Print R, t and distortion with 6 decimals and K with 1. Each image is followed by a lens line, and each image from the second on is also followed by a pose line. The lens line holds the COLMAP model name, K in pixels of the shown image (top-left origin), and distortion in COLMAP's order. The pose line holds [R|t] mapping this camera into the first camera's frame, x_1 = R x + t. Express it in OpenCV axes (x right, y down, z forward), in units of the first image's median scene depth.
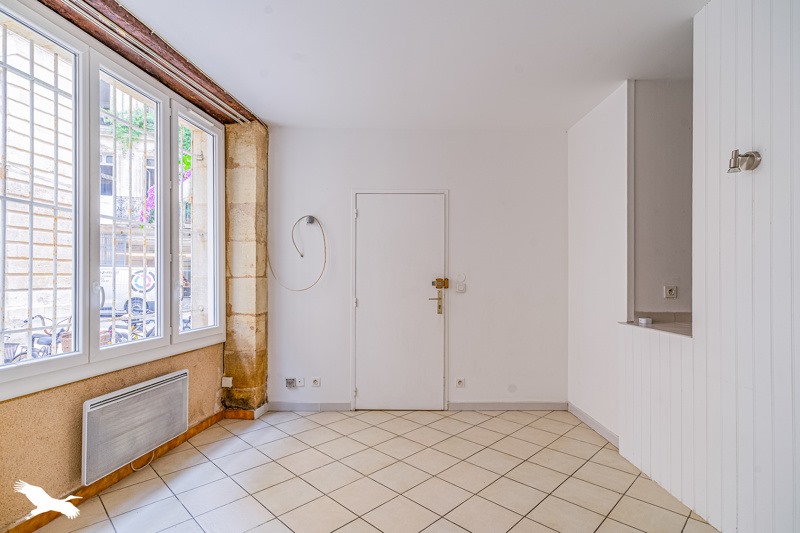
lens RADIAL K [[398.7, 0, 399.6], [0, 398.7, 272.1], [0, 0, 1]] dist [-0.005490, 0.002503]
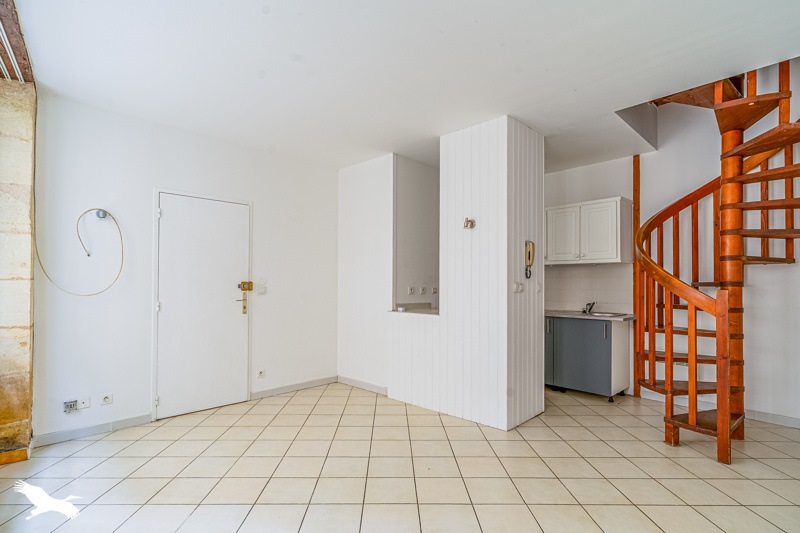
lens RADIAL K [[398.7, 0, 400.9], [0, 398.7, 269.7], [0, 0, 1]] dist [-0.005490, 0.002503]
pose [[0.701261, 0.023551, 0.712516, -0.388319], [-0.014714, 0.999719, -0.018563, -0.002692], [-0.712753, 0.002534, 0.701411, -0.079249]]
